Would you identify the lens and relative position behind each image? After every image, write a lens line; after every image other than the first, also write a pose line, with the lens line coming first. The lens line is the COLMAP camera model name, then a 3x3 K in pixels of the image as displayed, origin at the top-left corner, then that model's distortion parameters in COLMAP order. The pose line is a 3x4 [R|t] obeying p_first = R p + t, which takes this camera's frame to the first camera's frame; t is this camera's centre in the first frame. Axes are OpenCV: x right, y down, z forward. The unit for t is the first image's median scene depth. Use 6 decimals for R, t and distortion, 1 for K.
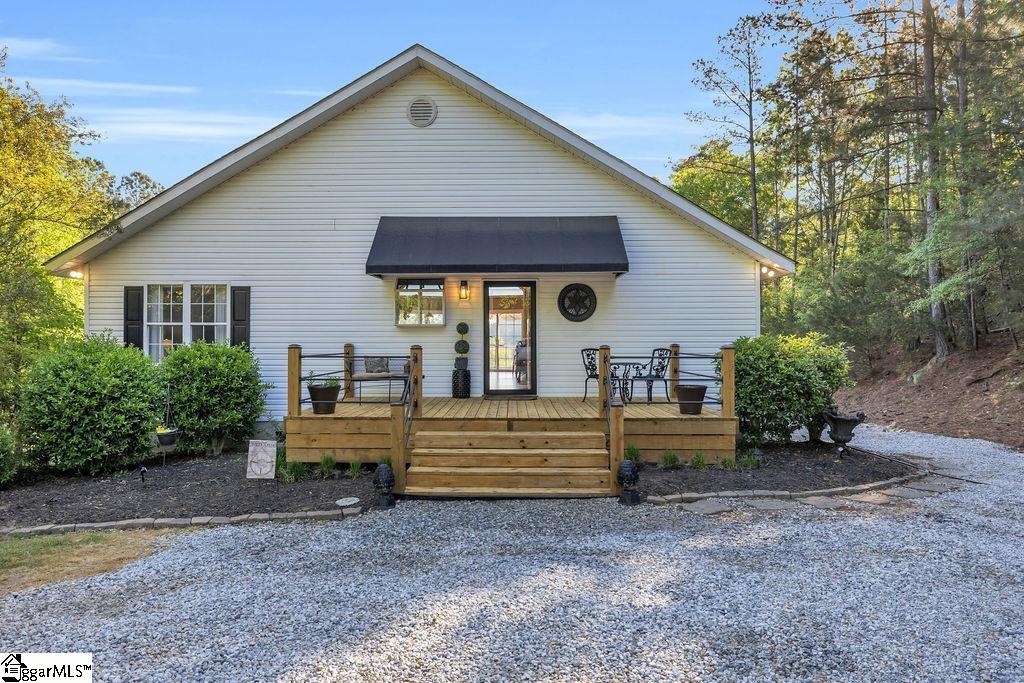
lens RADIAL K [[627.9, 0, 512.0], [0, 627.9, 341.5], [0, 0, 1]] dist [-0.001024, 0.000646]
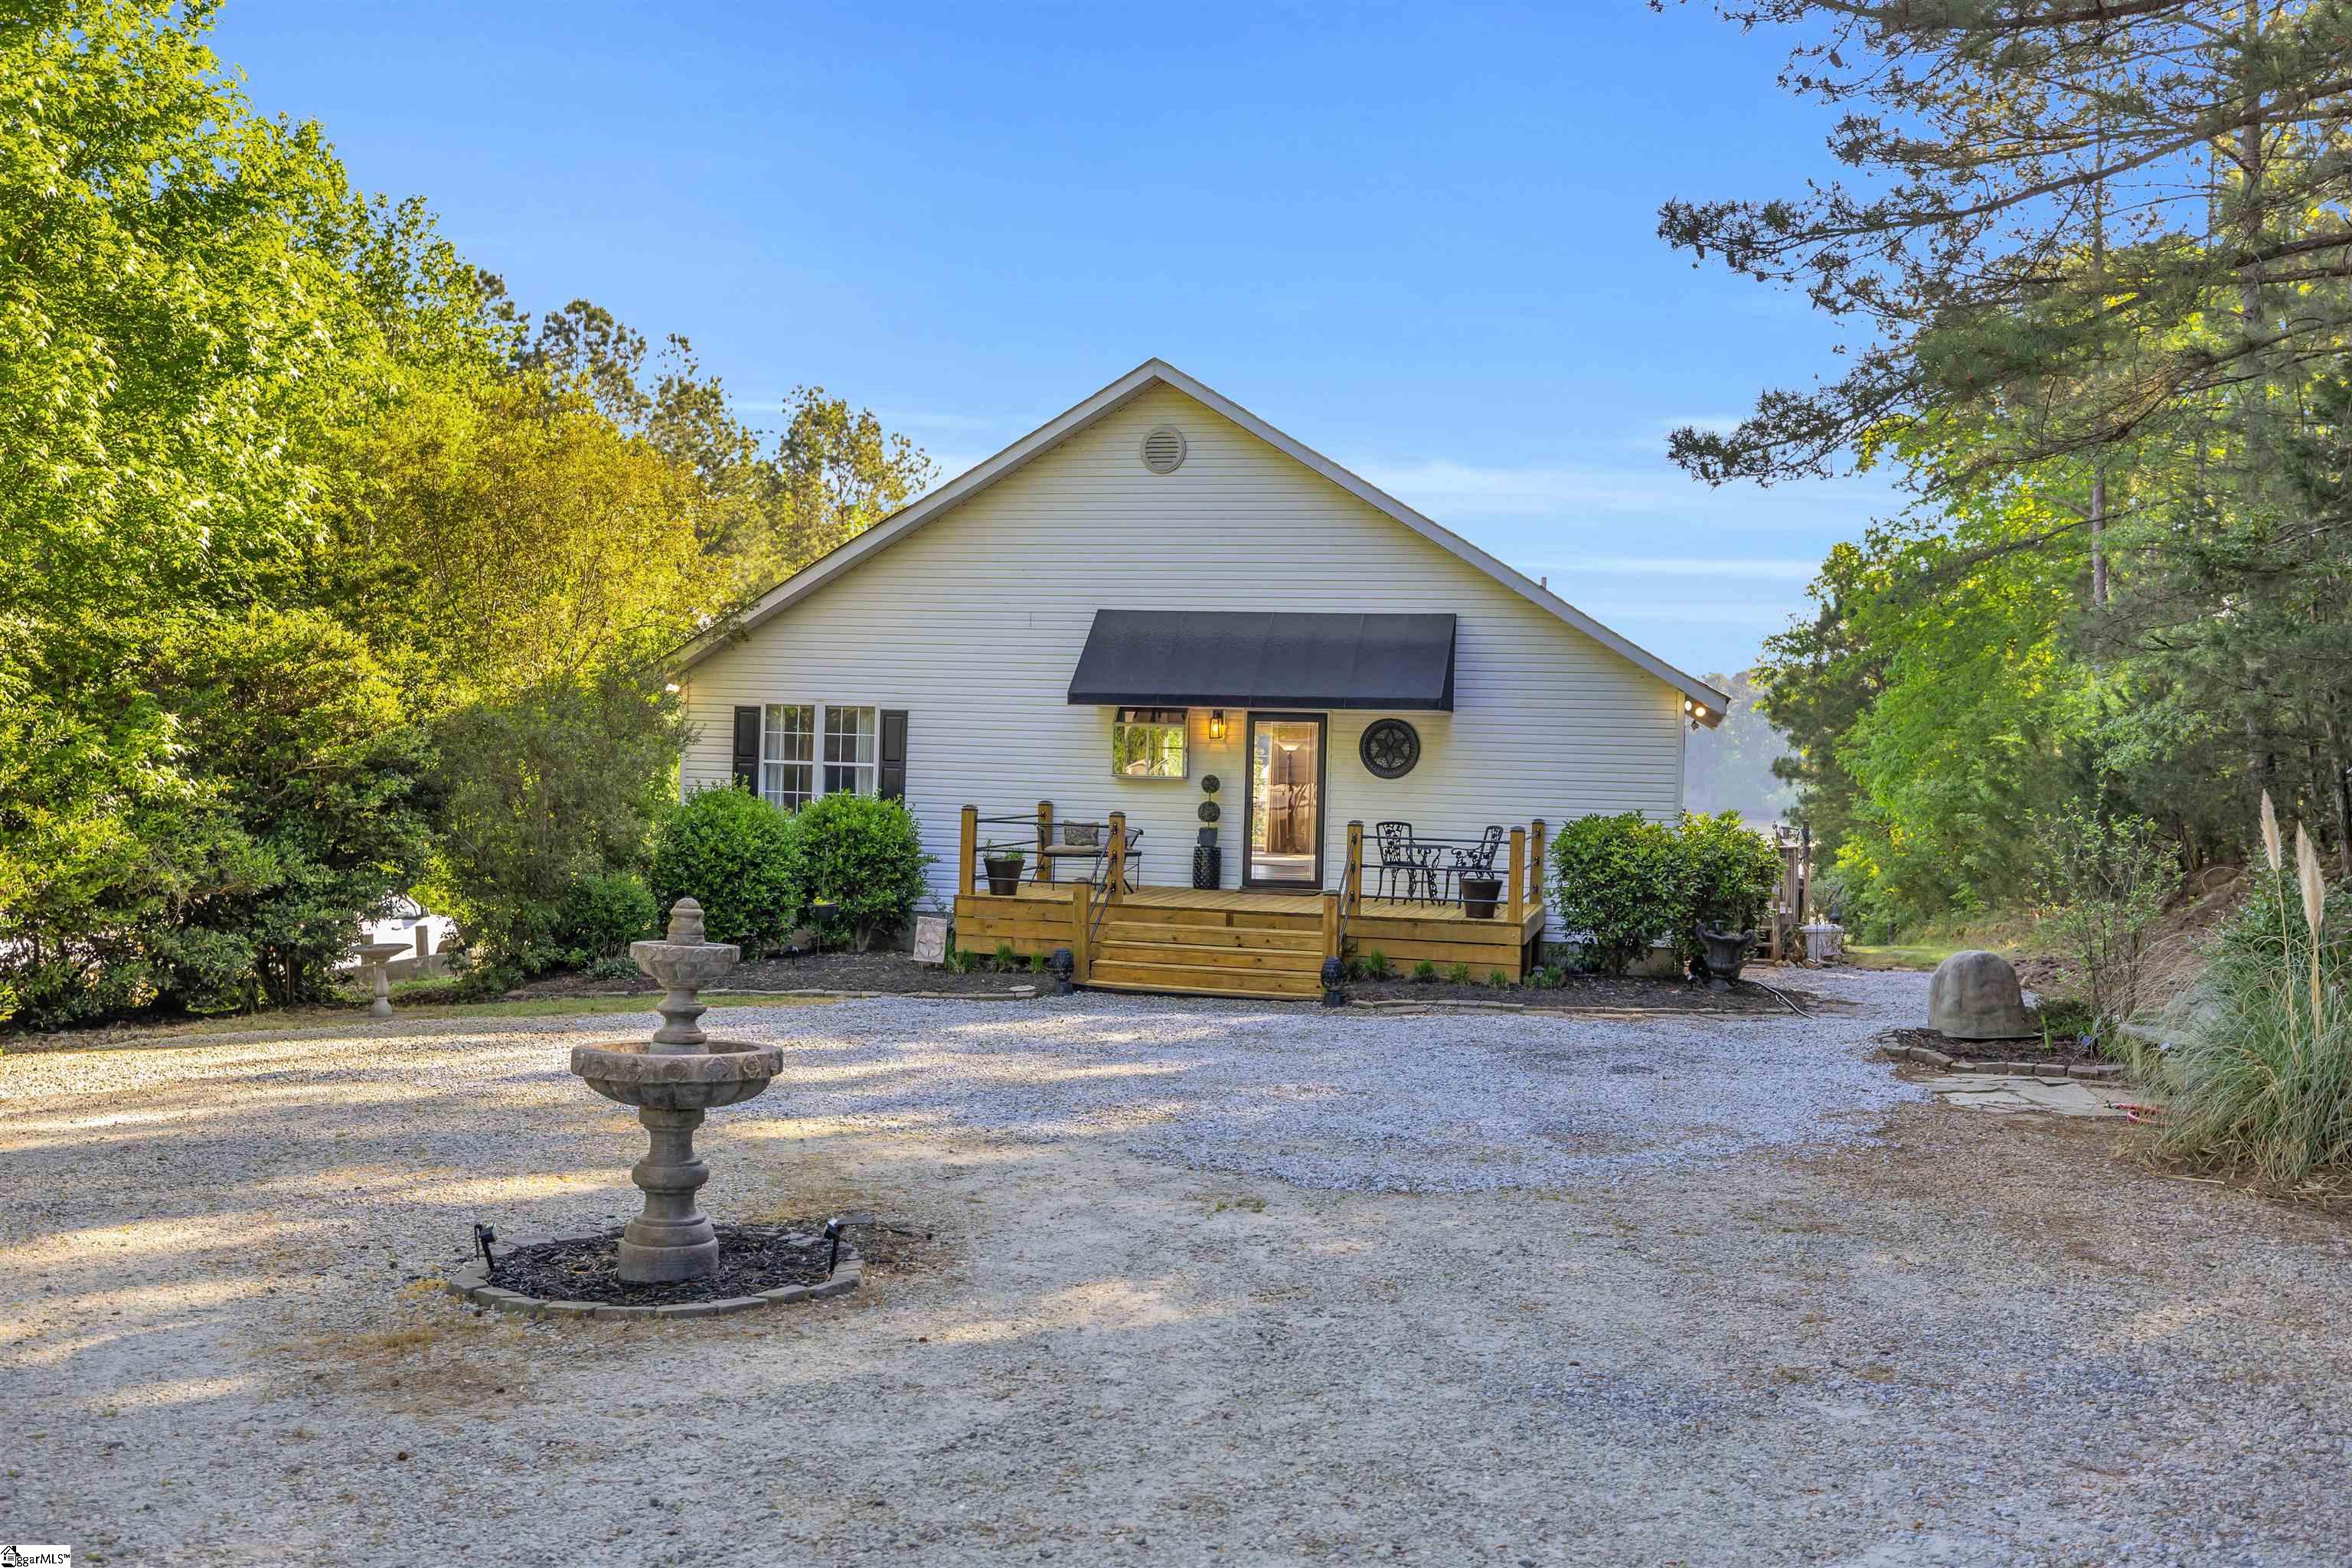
lens RADIAL K [[2174.3, 0, 1176.0], [0, 2174.3, 784.0], [0, 0, 1]] dist [-0.000169, -0.000190]
pose [[0.972448, 0.032410, -0.230855, 0.420618], [-0.029384, 0.999431, 0.016534, -0.058555], [0.231260, -0.009295, 0.972848, -1.254168]]
